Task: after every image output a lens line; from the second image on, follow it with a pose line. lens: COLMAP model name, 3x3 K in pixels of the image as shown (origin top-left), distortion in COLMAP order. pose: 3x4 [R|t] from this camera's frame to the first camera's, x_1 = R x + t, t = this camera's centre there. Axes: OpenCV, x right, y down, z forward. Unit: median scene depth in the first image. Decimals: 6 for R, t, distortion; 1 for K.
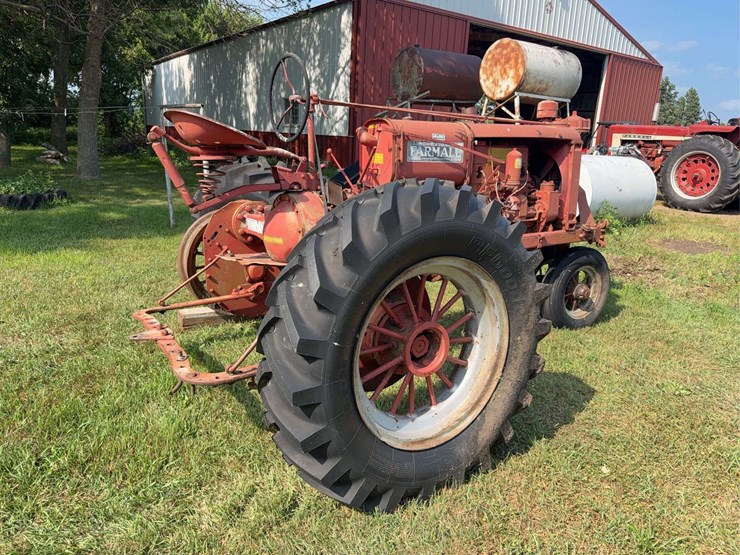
lens RADIAL K [[529.7, 0, 370.5], [0, 529.7, 280.3], [0, 0, 1]] dist [0.026254, -0.044272]
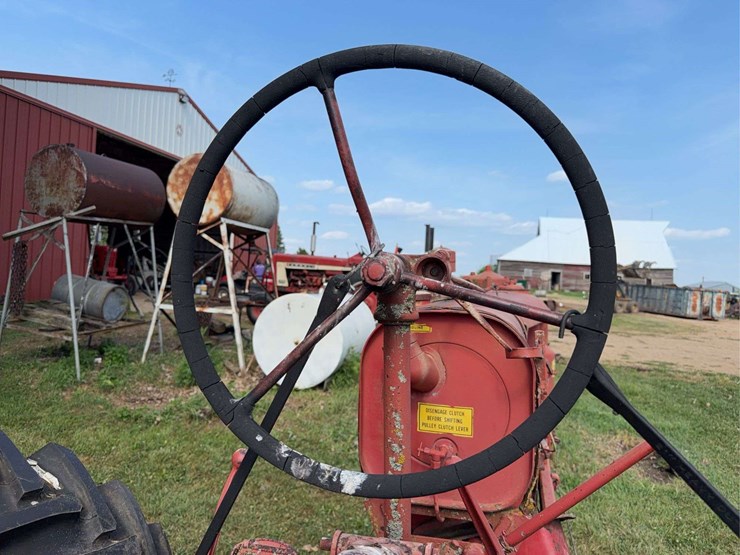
lens RADIAL K [[526.7, 0, 365.6], [0, 526.7, 280.7], [0, 0, 1]] dist [0.040949, -0.057613]
pose [[0.754081, -0.009181, 0.656718, -0.202289], [0.148142, 0.976512, -0.156453, -0.224590], [-0.639856, 0.215266, 0.737729, 0.629576]]
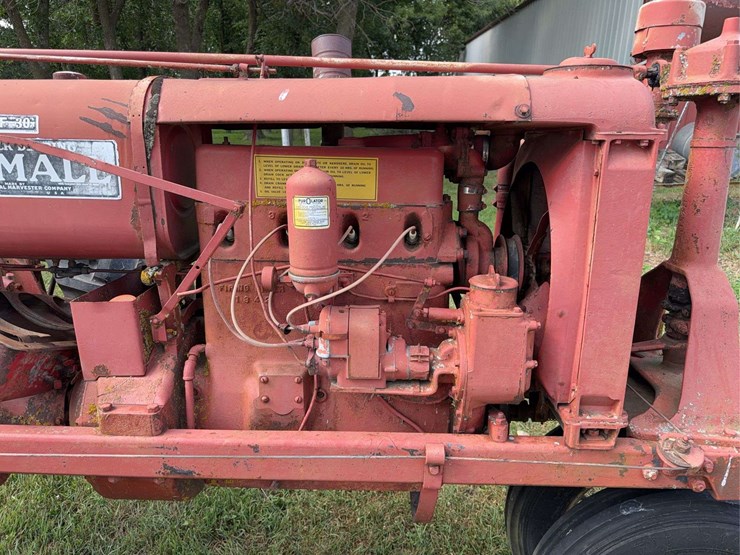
lens RADIAL K [[536.2, 0, 377.8], [0, 536.2, 275.8], [0, 0, 1]] dist [0.055993, -0.051843]
pose [[0.828612, 0.141282, -0.541702, 0.425871], [-0.130005, 0.989740, 0.059274, -0.186582], [0.544519, 0.021309, 0.838478, 0.696212]]
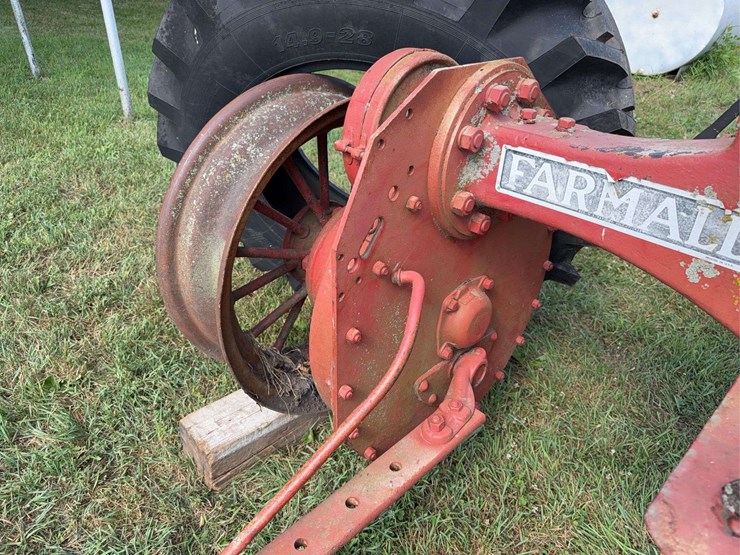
lens RADIAL K [[526.7, 0, 365.6], [0, 526.7, 280.7], [0, 0, 1]] dist [0.040949, -0.057613]
pose [[0.981154, -0.088559, 0.171738, -0.300735], [0.031942, 0.950897, 0.307856, -0.120429], [-0.190568, -0.296569, 0.935805, 0.703686]]
